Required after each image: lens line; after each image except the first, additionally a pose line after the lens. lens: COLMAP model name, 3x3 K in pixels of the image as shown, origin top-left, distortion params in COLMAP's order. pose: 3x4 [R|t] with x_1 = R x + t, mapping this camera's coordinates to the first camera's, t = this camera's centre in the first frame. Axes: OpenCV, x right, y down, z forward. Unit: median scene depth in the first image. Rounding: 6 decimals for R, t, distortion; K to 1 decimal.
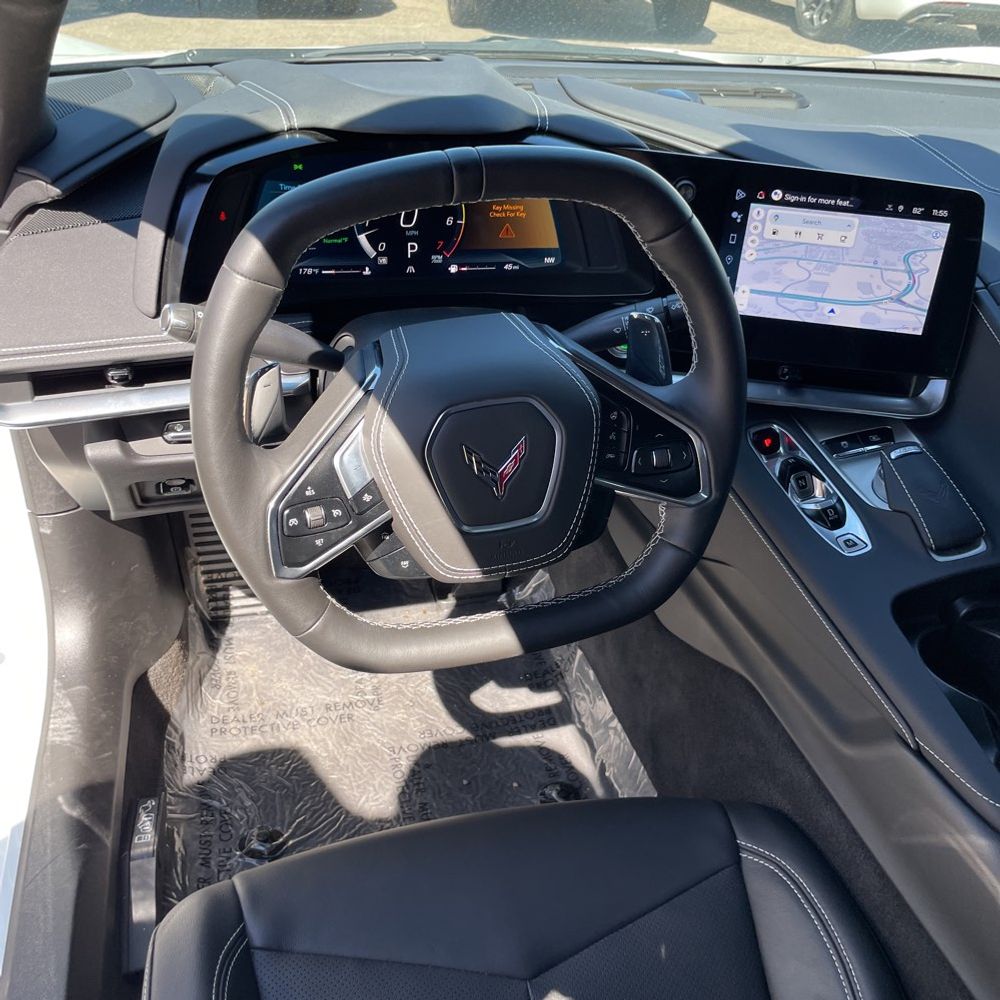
lens RADIAL K [[1016.4, 0, 504.2], [0, 1016.4, 497.8], [0, 0, 1]] dist [0.089921, -0.124089]
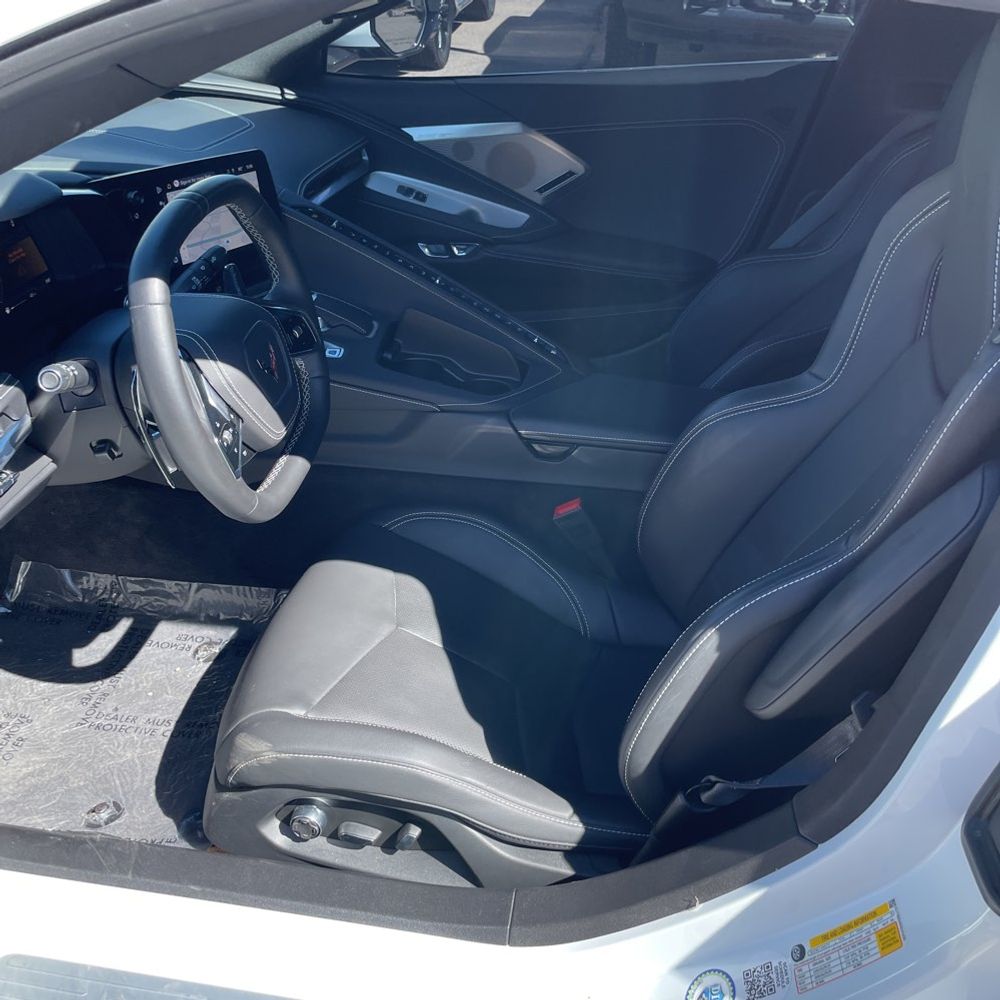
lens RADIAL K [[1016.4, 0, 504.2], [0, 1016.4, 497.8], [0, 0, 1]] dist [0.089921, -0.124089]
pose [[0.399032, -0.514589, 0.758928, -0.973510], [0.478969, 0.822758, 0.306036, -0.139856], [-0.781897, 0.241385, 0.574779, -0.181480]]
